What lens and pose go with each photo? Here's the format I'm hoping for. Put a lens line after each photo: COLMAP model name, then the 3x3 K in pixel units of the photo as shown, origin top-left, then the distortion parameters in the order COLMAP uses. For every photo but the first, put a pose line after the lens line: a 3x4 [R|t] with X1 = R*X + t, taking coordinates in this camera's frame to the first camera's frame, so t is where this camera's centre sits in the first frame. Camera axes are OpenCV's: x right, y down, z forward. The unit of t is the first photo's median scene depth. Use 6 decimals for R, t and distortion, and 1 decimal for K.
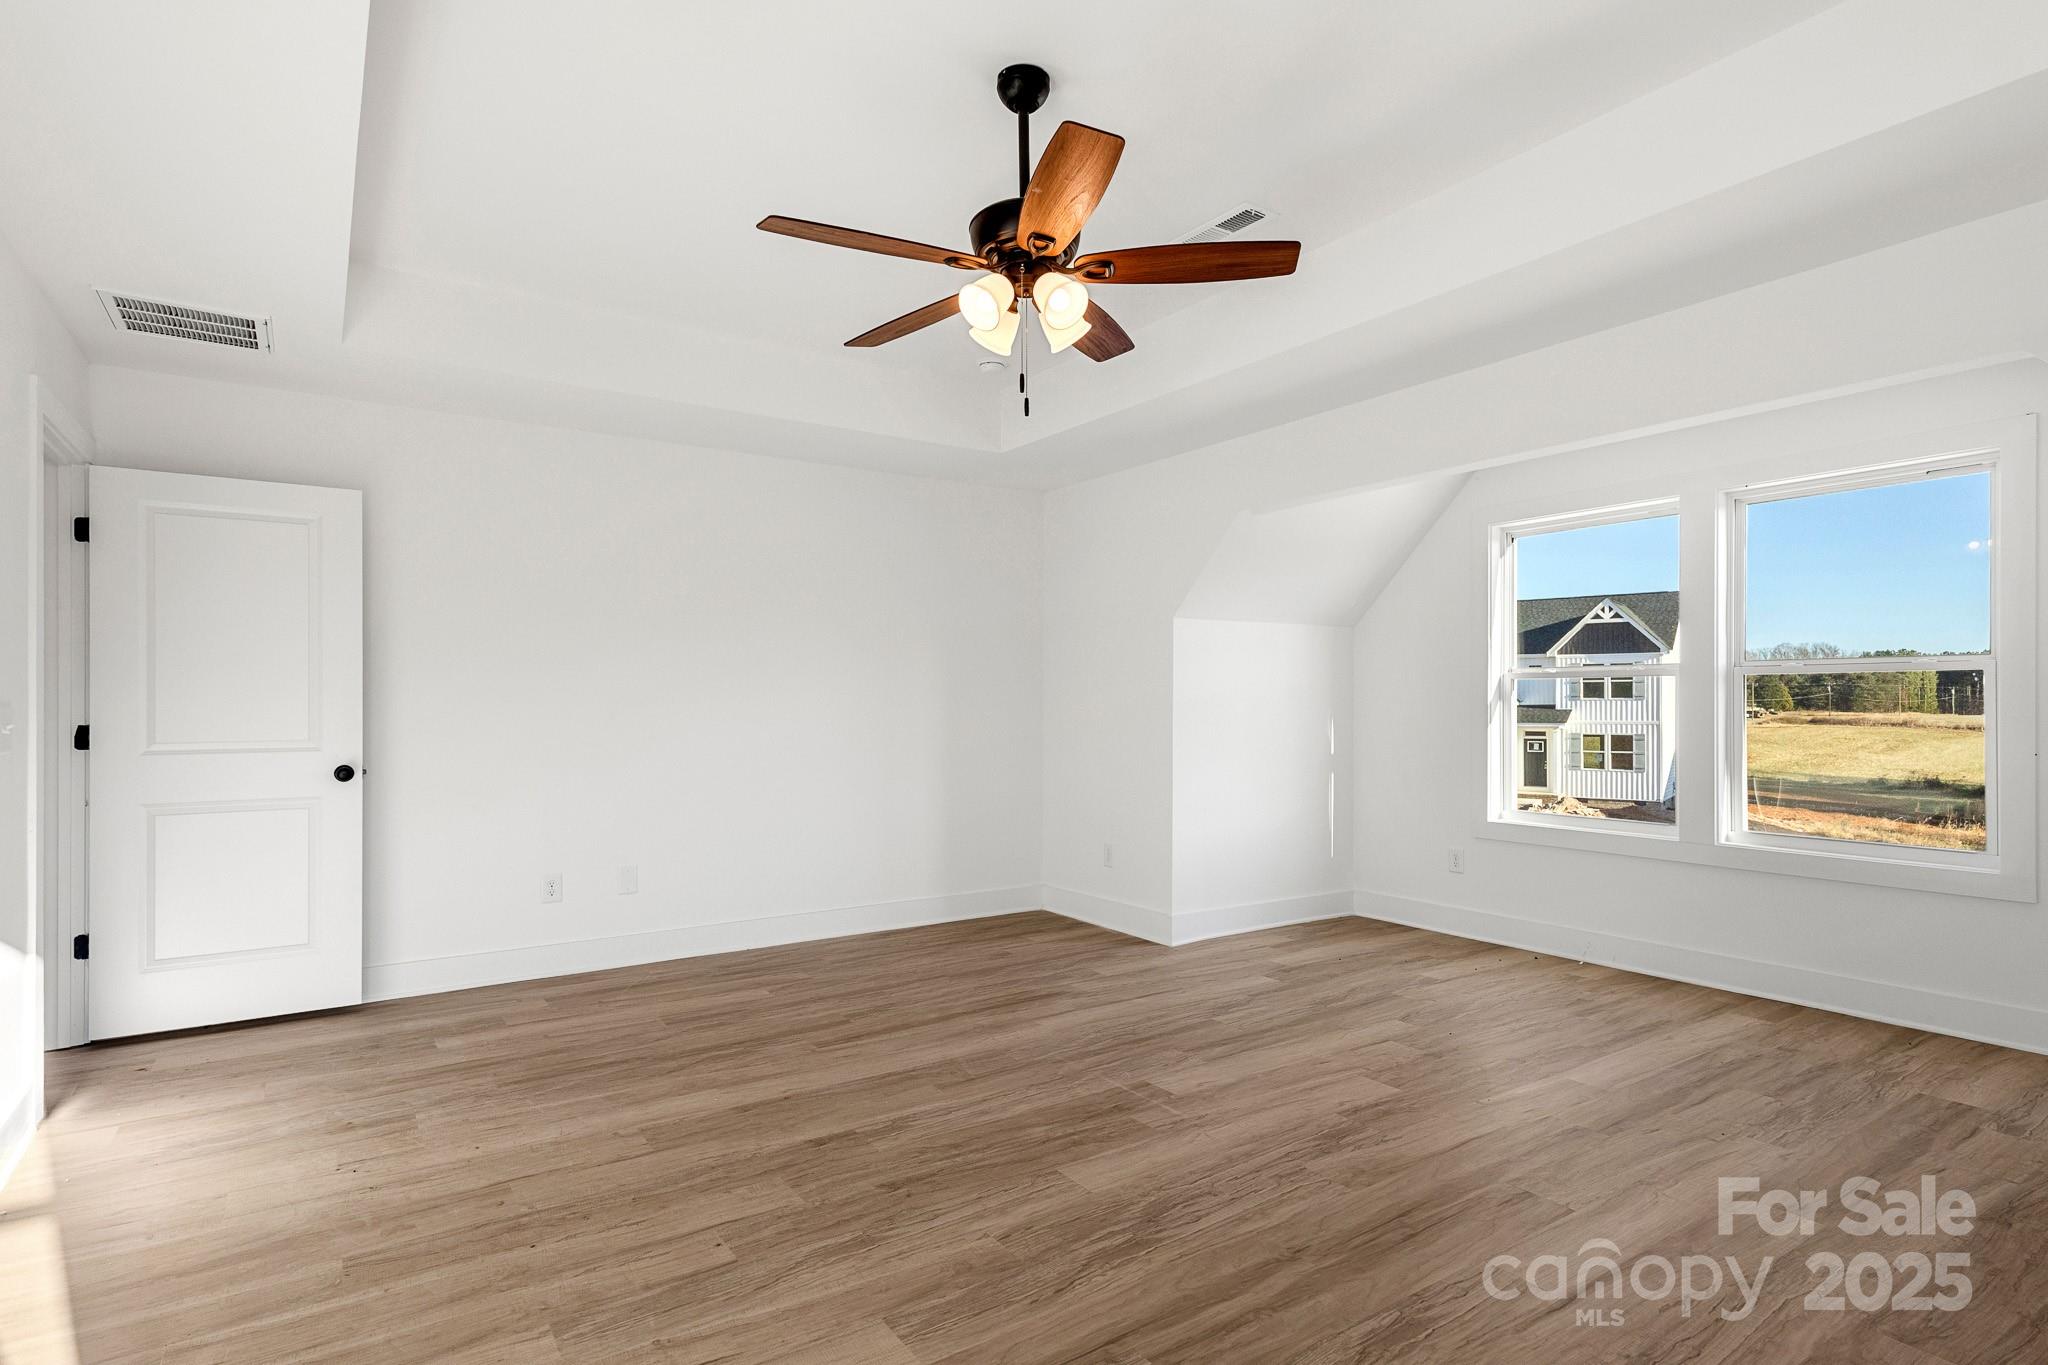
lens RADIAL K [[1029.9, 0, 1032.2], [0, 1029.9, 703.6], [0, 0, 1]] dist [0.011225, -0.000458]
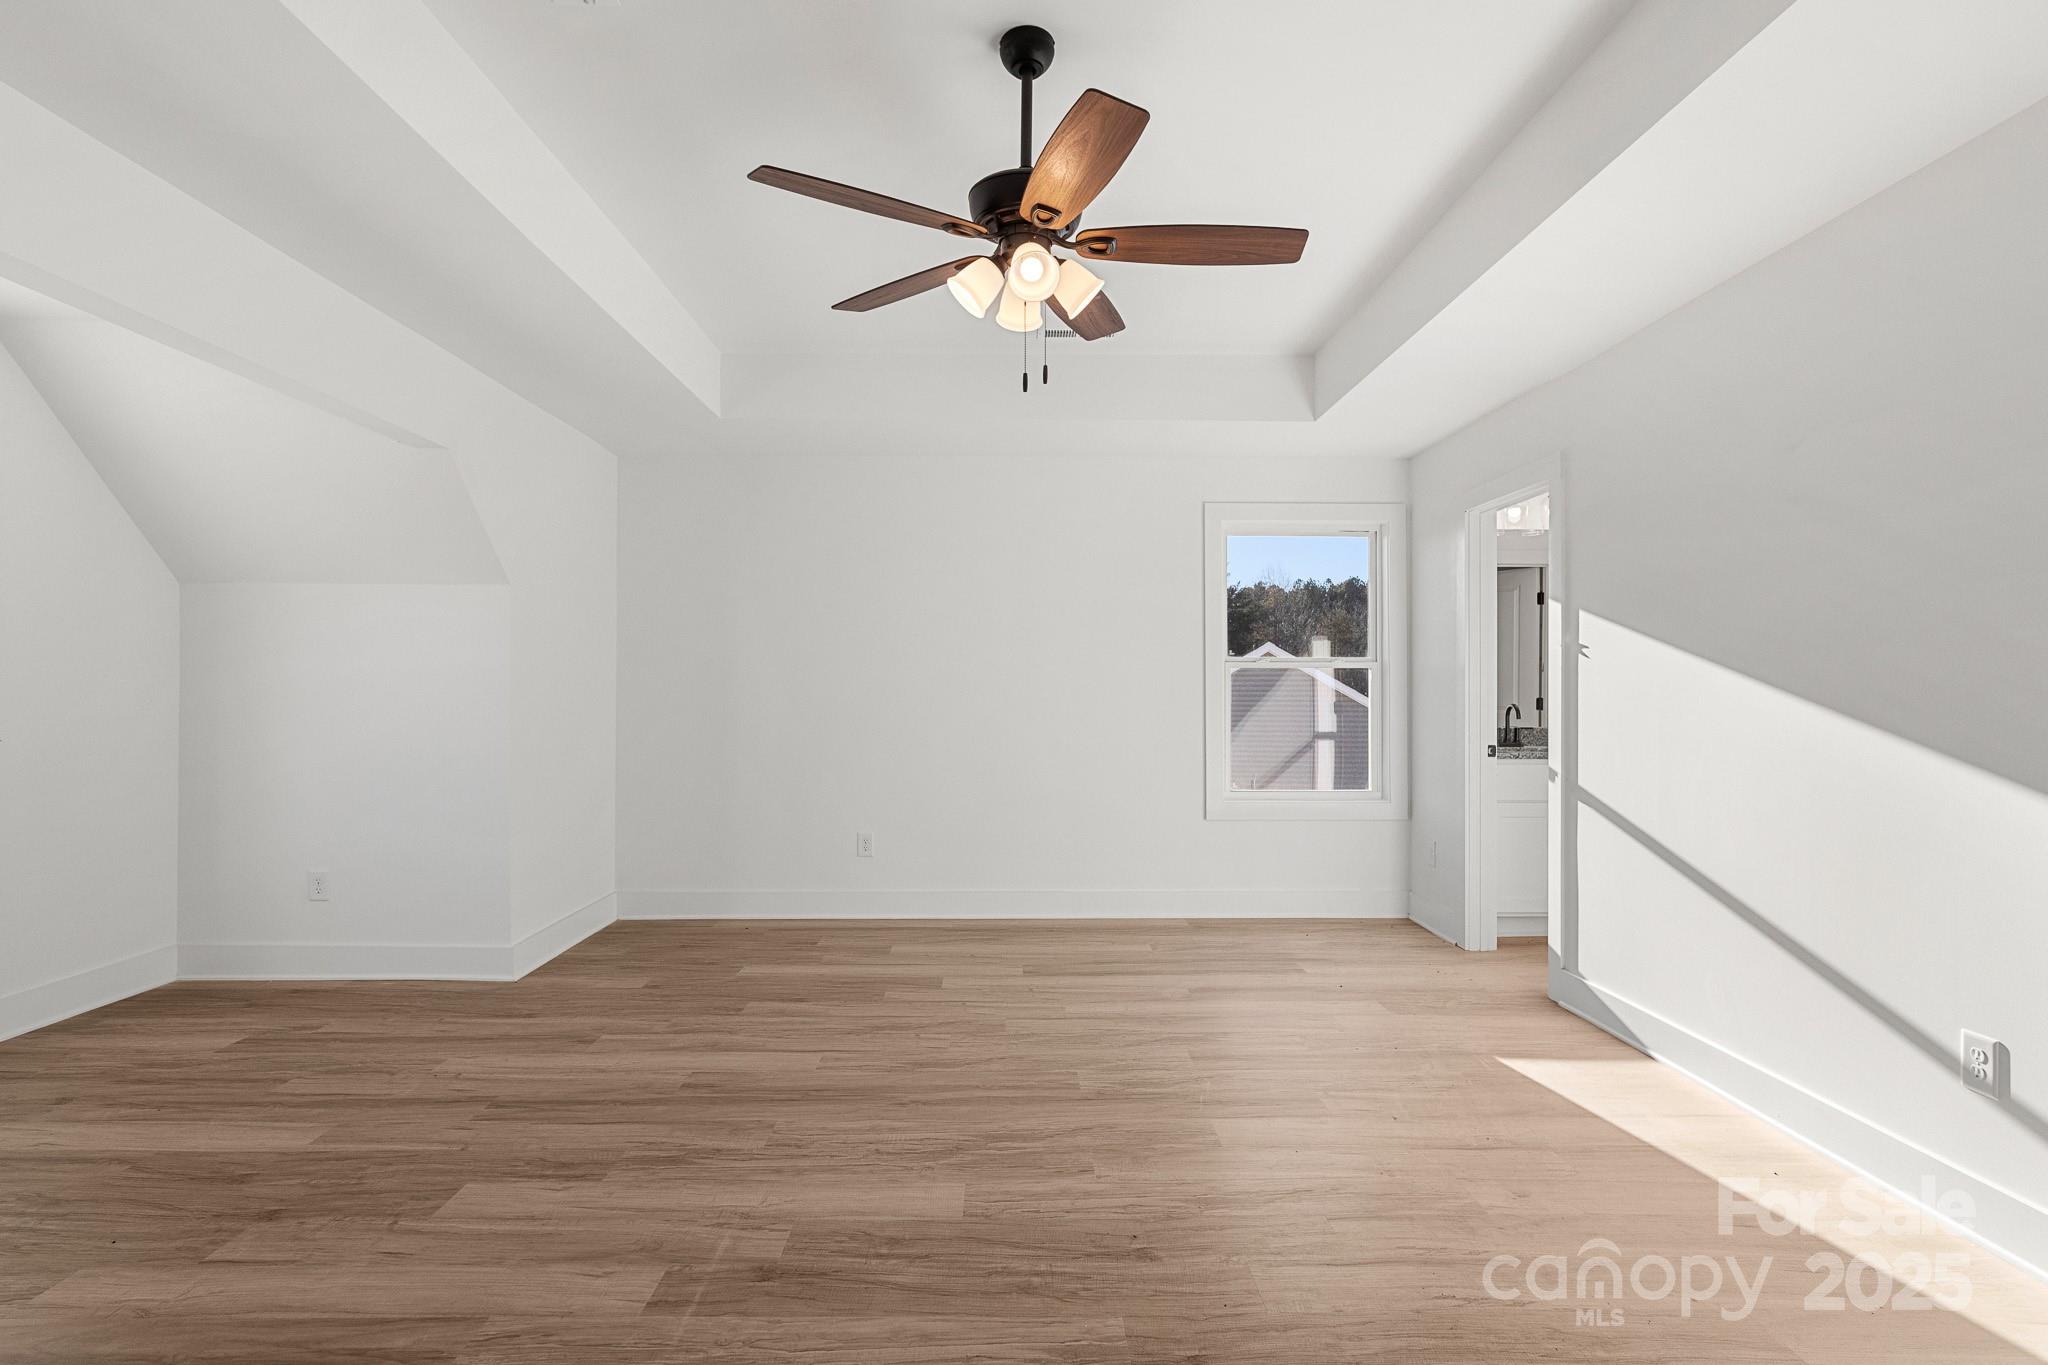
lens RADIAL K [[1008.7, 0, 1015.6], [0, 1008.7, 687.3], [0, 0, 1]] dist [-0.011519, 0.000298]
pose [[-0.827517, 0.001555, 0.561439, -0.364646], [0.000184, 0.999997, -0.002499, 0.001052], [-0.561441, -0.001965, -0.827515, 1.237486]]
